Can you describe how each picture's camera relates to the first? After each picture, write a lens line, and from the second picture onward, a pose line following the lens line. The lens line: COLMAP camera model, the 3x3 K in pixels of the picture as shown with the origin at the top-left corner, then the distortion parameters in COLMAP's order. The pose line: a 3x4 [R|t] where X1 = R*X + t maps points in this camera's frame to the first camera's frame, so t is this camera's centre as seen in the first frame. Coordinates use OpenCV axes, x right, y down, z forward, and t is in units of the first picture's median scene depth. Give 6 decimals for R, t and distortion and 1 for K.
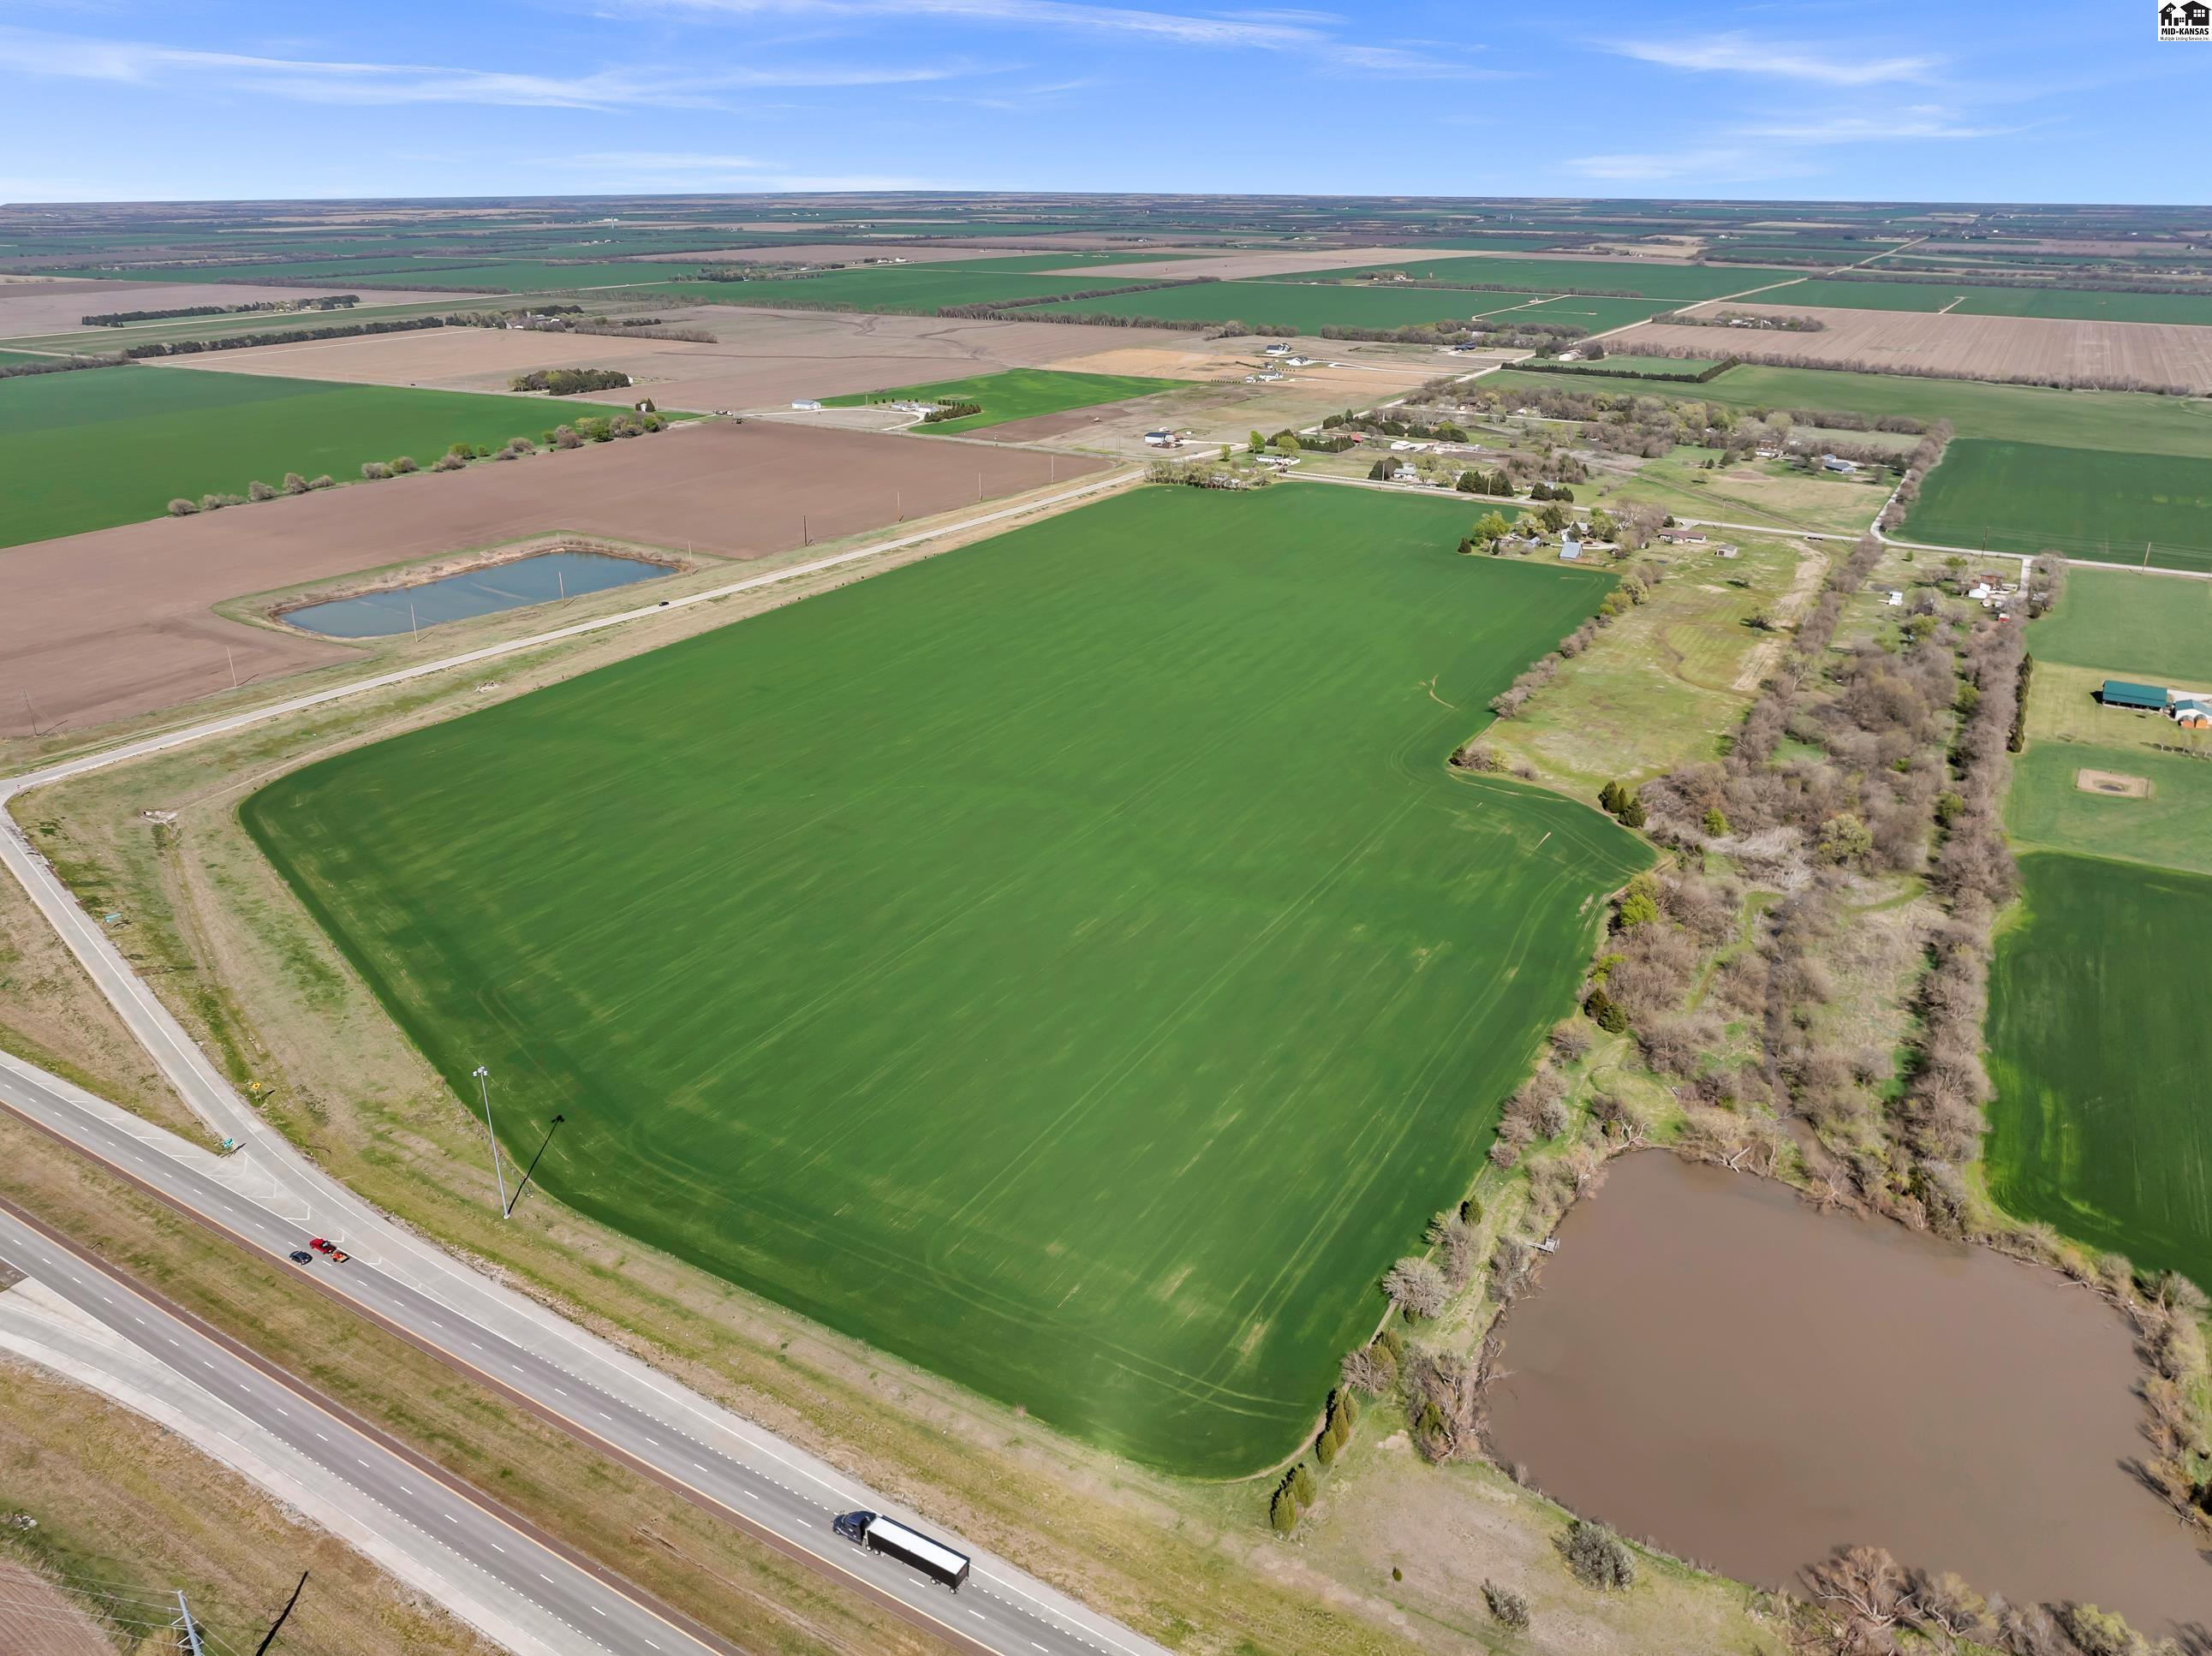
lens RADIAL K [[1568.0, 0, 1110.6], [0, 1568.0, 785.3], [0, 0, 1]] dist [-0.046416, 0.007809]
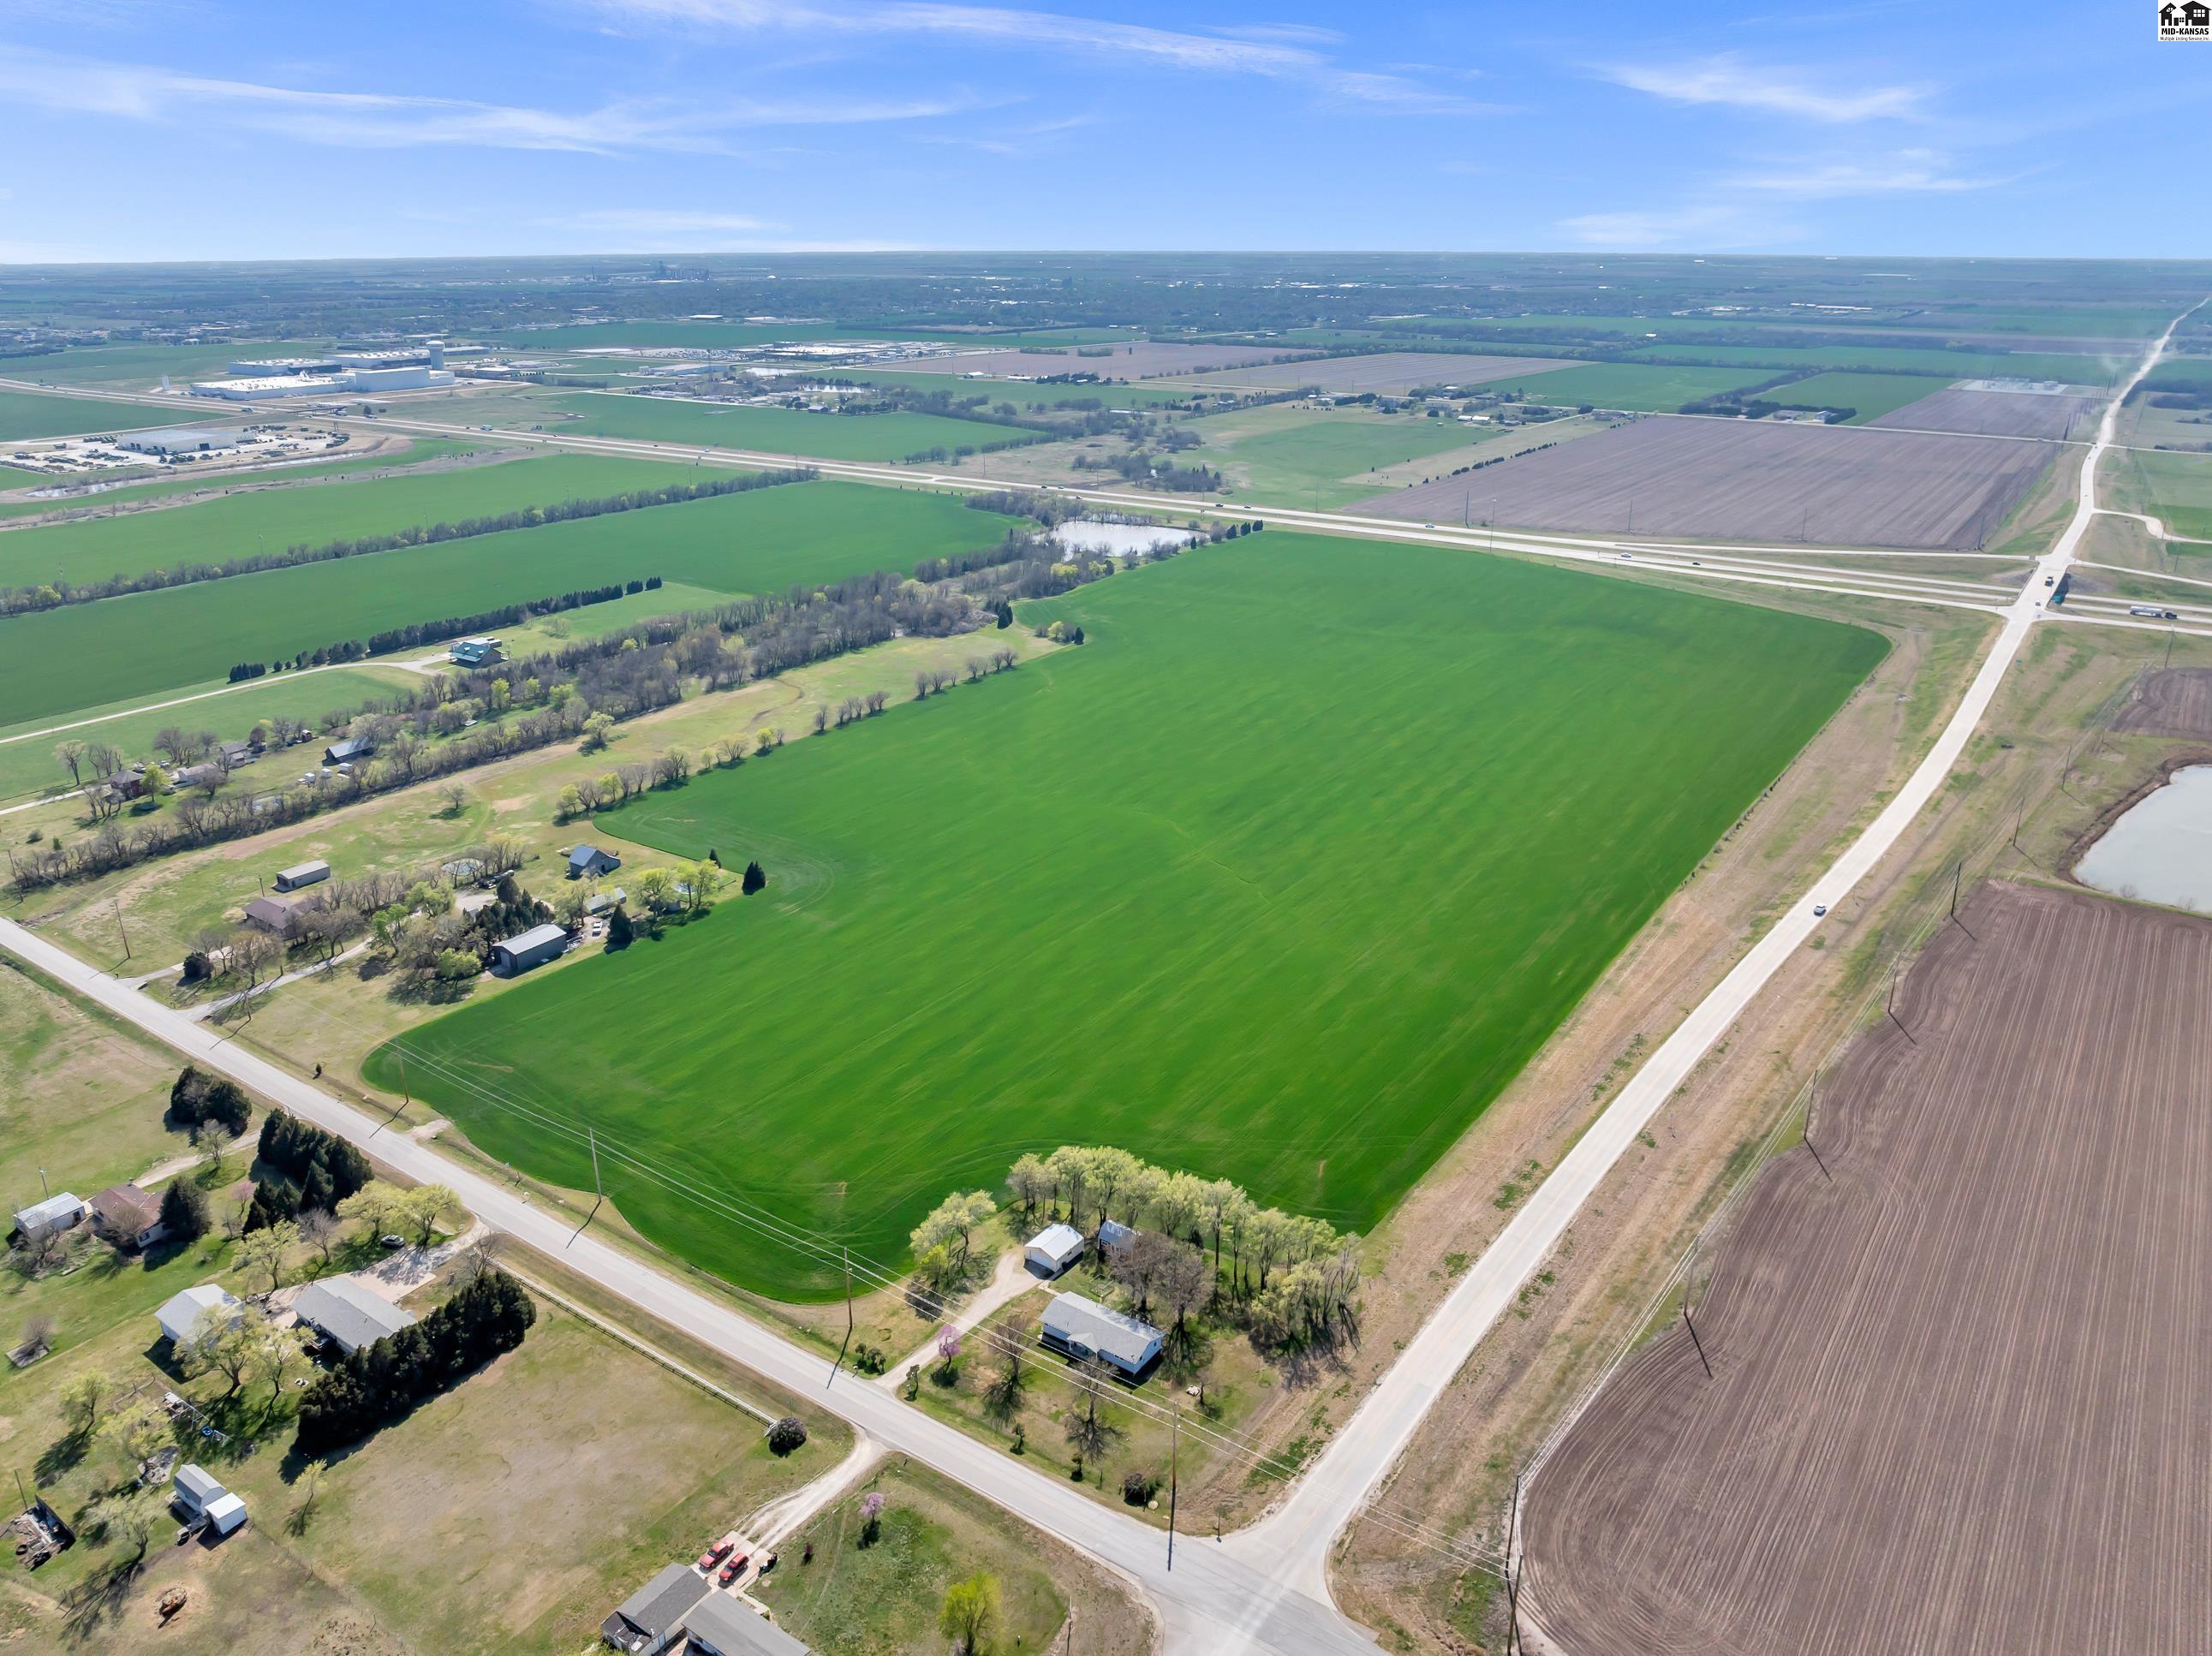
lens RADIAL K [[1554.0, 0, 1109.8], [0, 1554.0, 816.8], [0, 0, 1]] dist [-0.037788, 0.002047]
pose [[-0.997272, -0.026654, 0.068840, 0.092345], [0.025782, 0.748059, 0.663132, -0.834265], [-0.069172, 0.663097, -0.745330, 2.163349]]
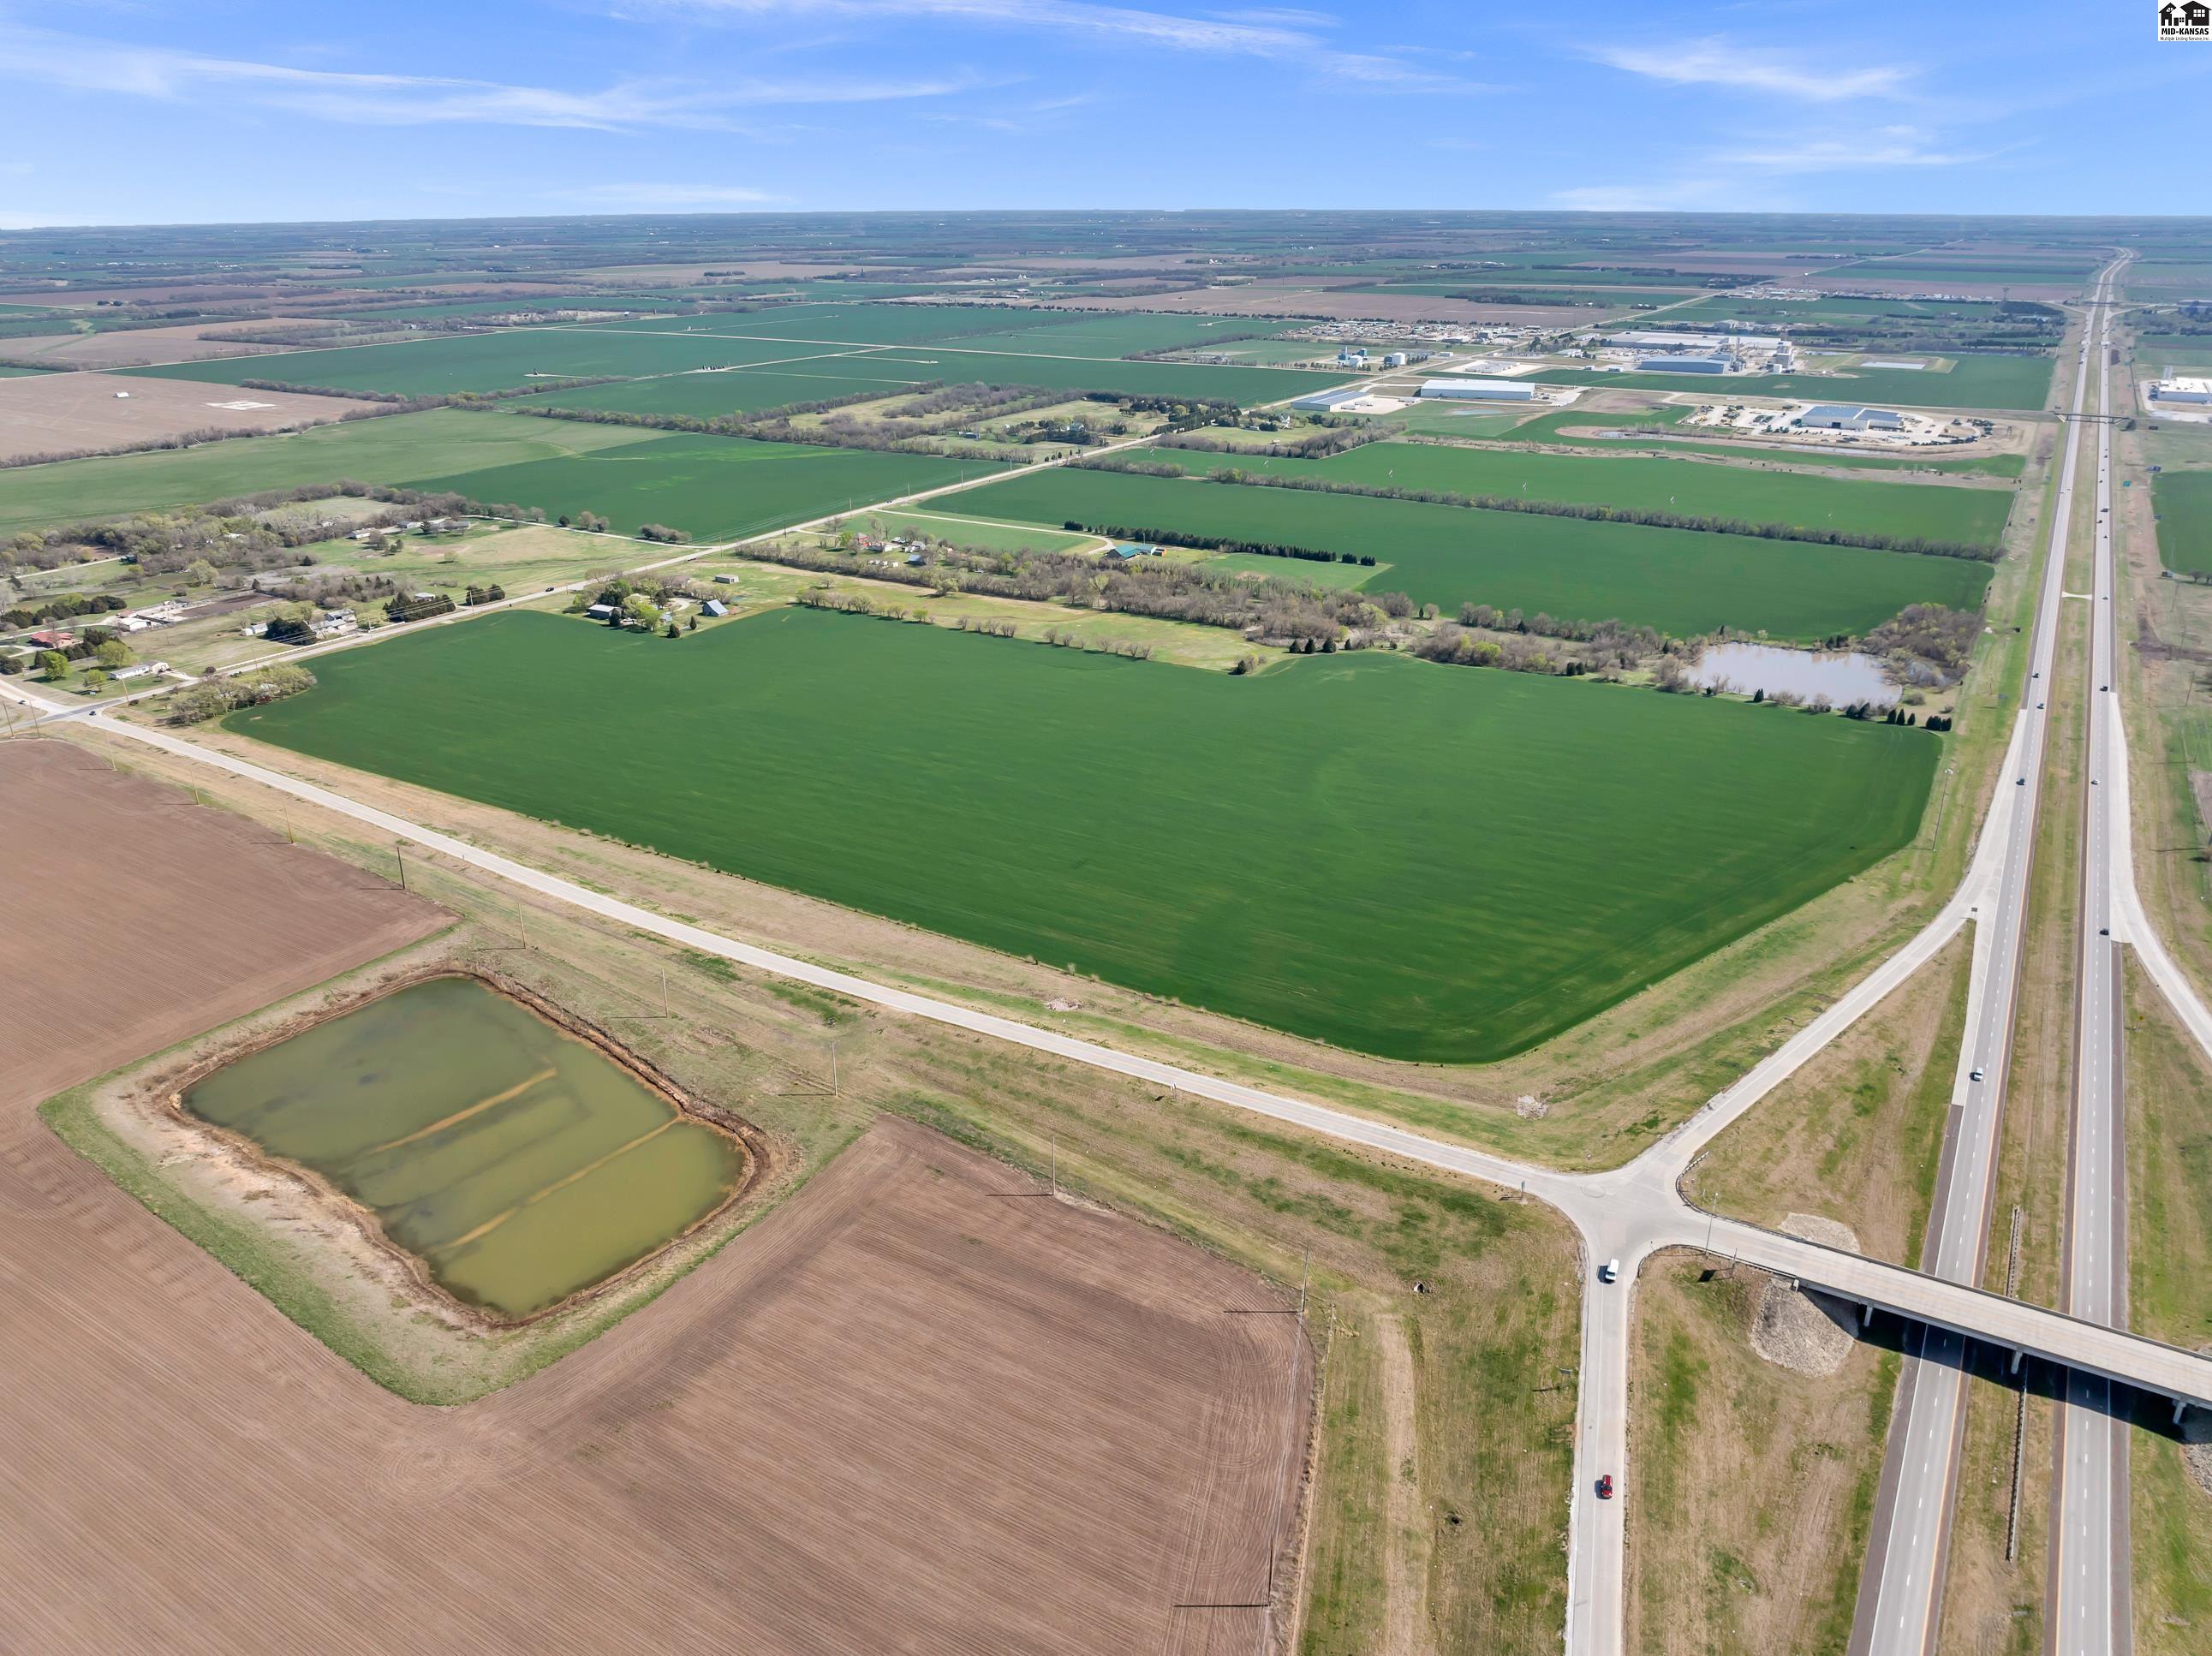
lens RADIAL K [[1554.0, 0, 1109.8], [0, 1554.0, 816.8], [0, 0, 1]] dist [-0.037788, 0.002047]
pose [[0.010279, -0.373133, 0.927721, -1.241555], [0.367291, 0.864327, 0.343565, -0.461386], [-0.930049, 0.337212, 0.145933, 0.944791]]
